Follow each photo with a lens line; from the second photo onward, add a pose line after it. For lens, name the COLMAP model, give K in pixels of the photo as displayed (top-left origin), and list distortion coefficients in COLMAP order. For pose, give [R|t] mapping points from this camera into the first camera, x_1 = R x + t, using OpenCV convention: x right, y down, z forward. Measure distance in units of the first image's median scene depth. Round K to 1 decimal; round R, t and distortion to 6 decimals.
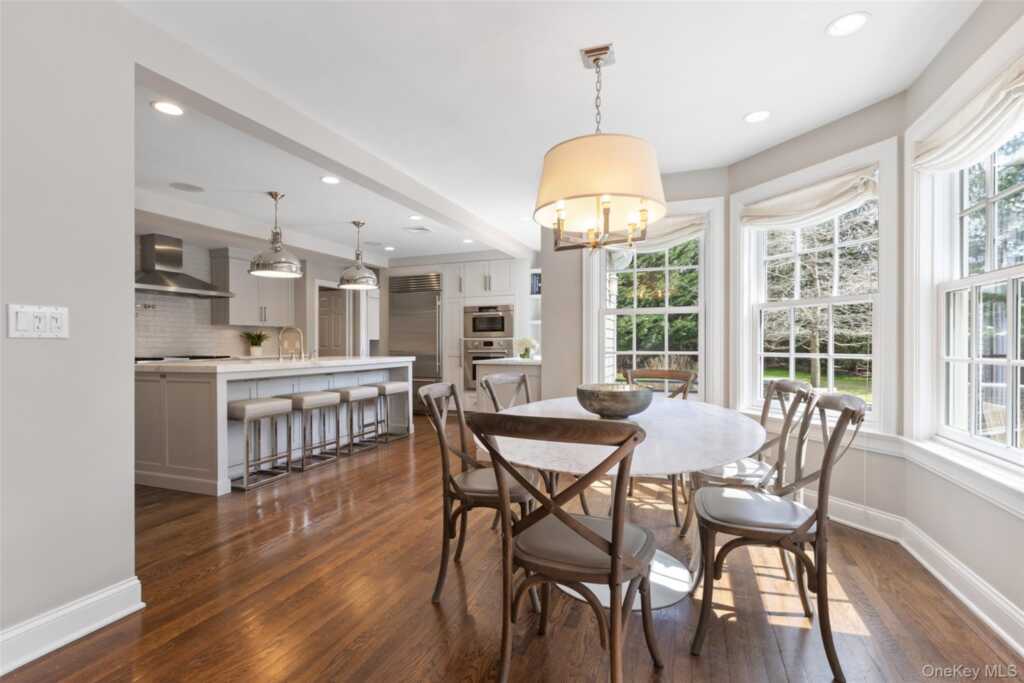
lens RADIAL K [[466.9, 0, 511.8], [0, 466.9, 343.5], [0, 0, 1]] dist [0.002764, 0.000134]
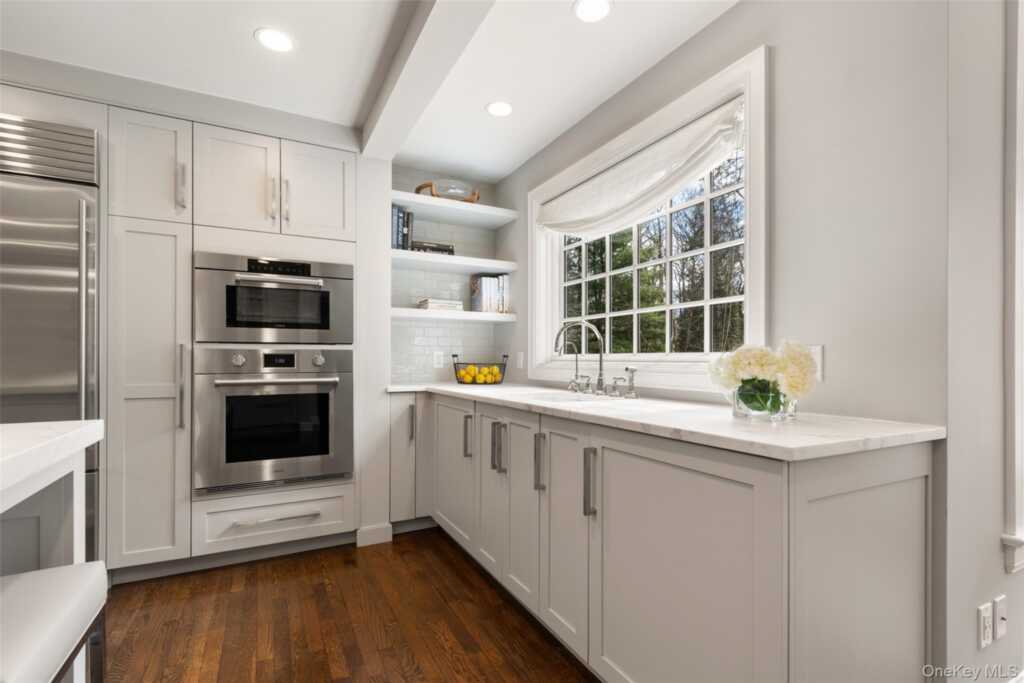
lens RADIAL K [[466.9, 0, 514.9], [0, 466.9, 364.3], [0, 0, 1]] dist [0.002764, 0.000134]
pose [[0.682936, -0.000067, 0.730478, -0.225464], [0.004592, 0.999981, -0.004201, 0.006577], [-0.730463, 0.006223, 0.682924, 0.704374]]
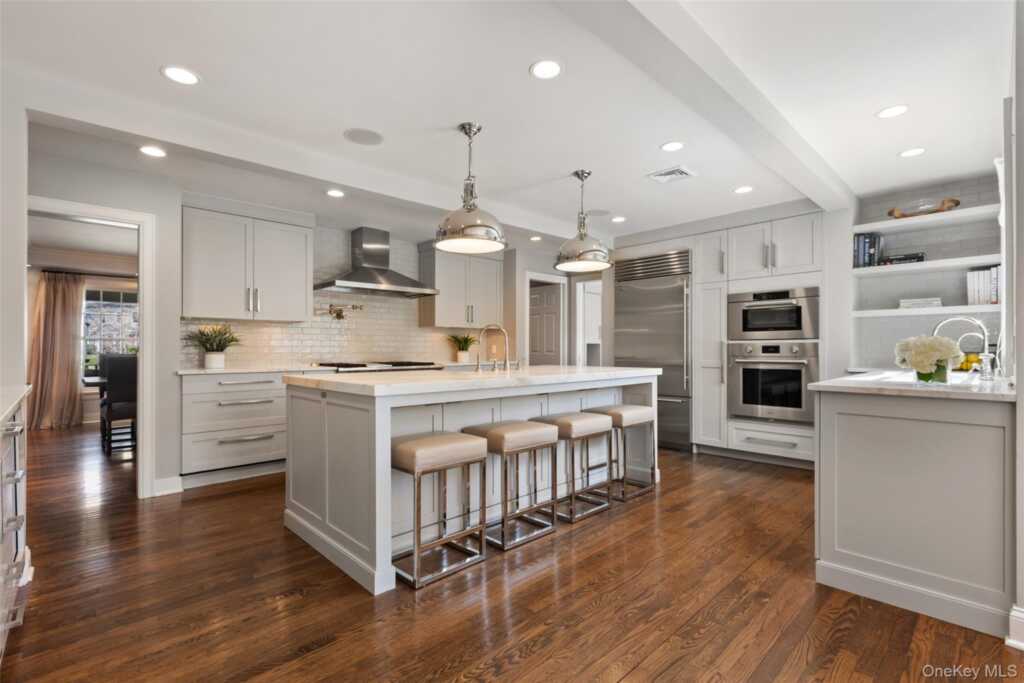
lens RADIAL K [[466.9, 0, 502.3], [0, 466.9, 347.6], [0, 0, 1]] dist [0.002764, 0.000134]
pose [[0.898947, 0.002428, -0.438050, -0.117444], [-0.002860, 0.999996, -0.000326, -0.000797], [0.438047, 0.001546, 0.898951, 0.293707]]
